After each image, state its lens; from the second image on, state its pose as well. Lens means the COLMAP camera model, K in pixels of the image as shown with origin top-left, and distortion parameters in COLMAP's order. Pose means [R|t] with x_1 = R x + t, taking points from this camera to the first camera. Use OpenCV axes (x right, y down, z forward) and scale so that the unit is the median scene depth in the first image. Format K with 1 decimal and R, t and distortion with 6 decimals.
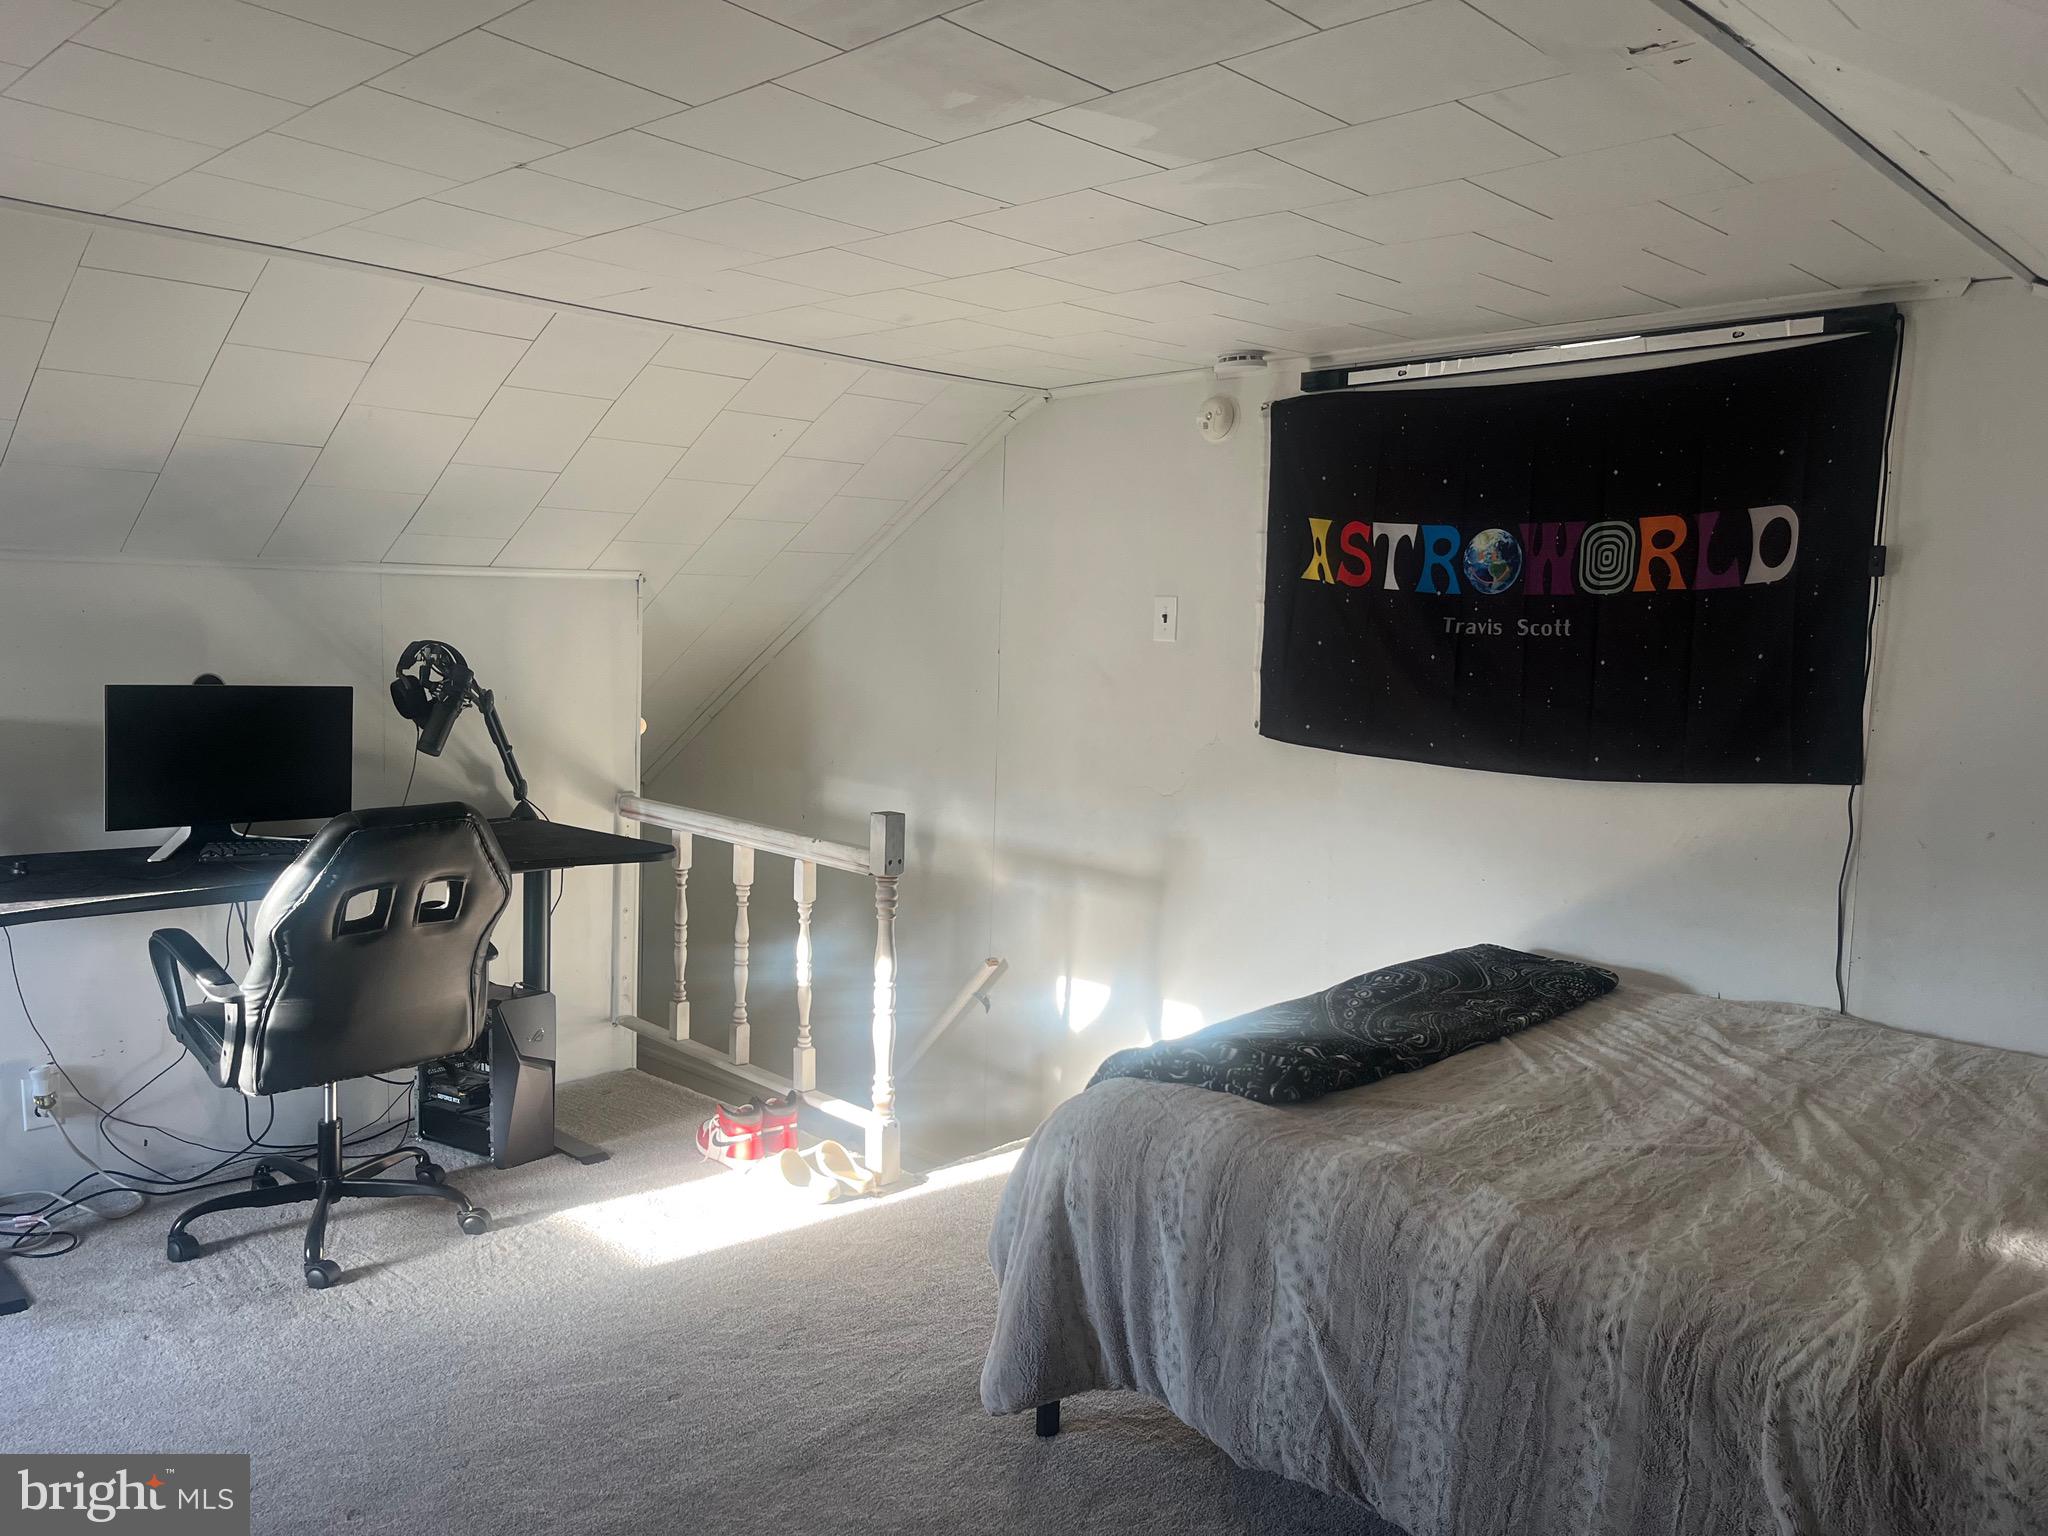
lens RADIAL K [[1546.7, 0, 1015.4], [0, 1546.7, 781.1], [0, 0, 1]] dist [0.053931, -0.087214]
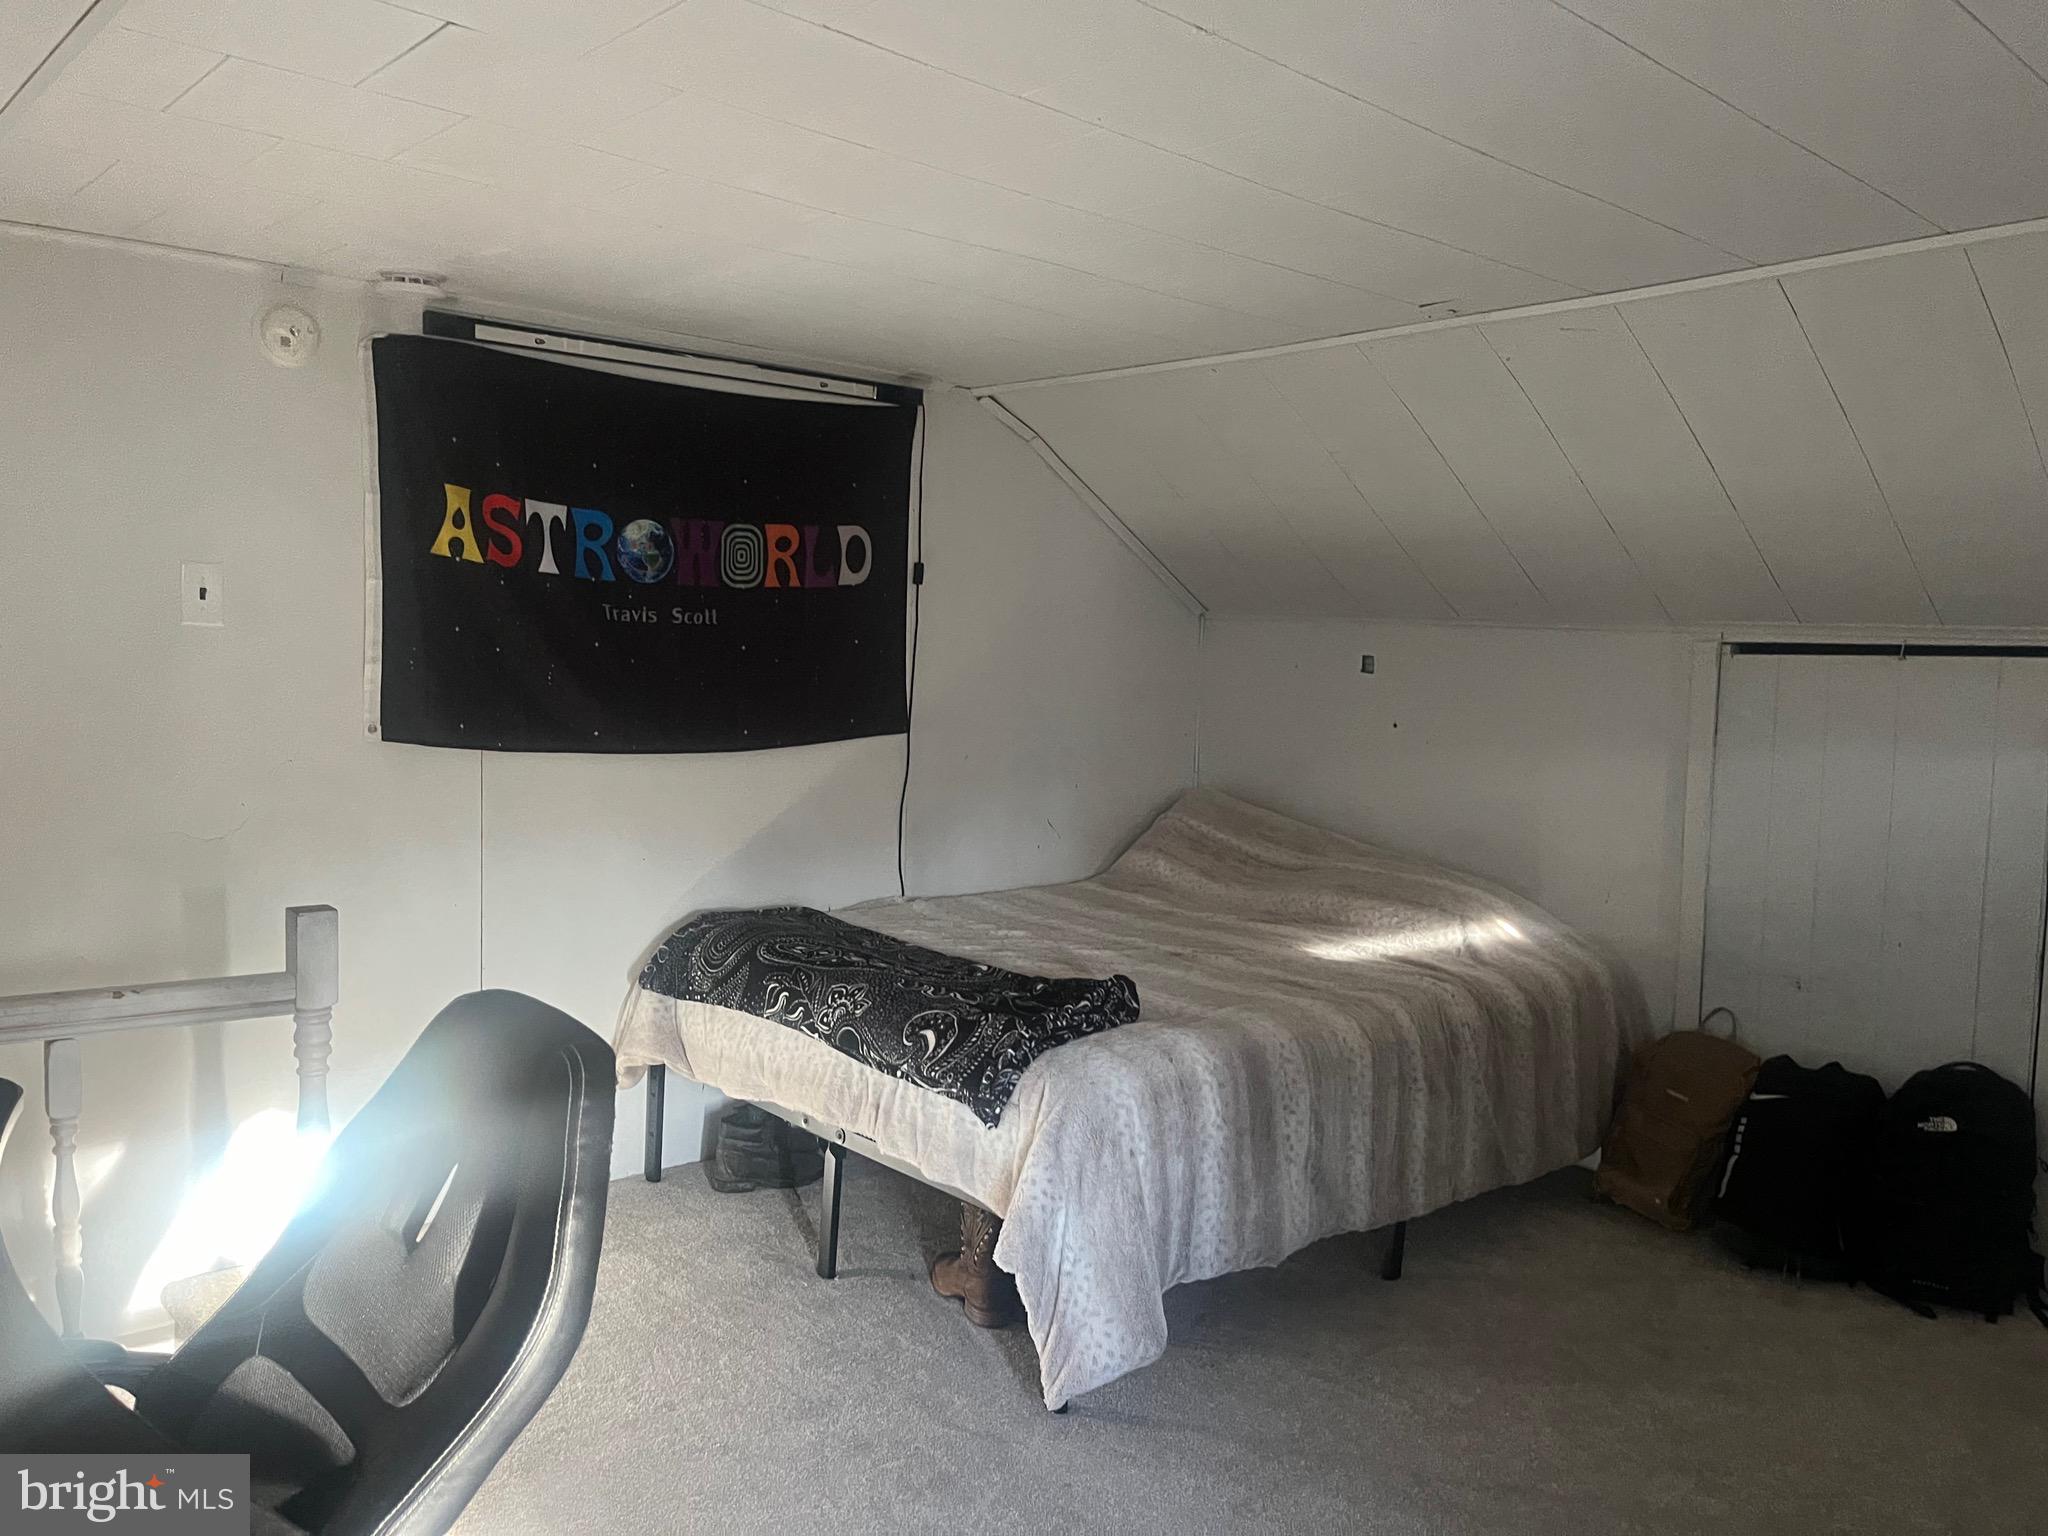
lens RADIAL K [[1546.7, 0, 1015.7], [0, 1546.7, 755.3], [0, 0, 1]] dist [0.053931, -0.087214]
pose [[0.084775, -0.098963, 0.991473, -0.703931], [0.067430, 0.993344, 0.093384, -0.086200], [-0.994116, 0.058939, 0.090884, 0.669096]]
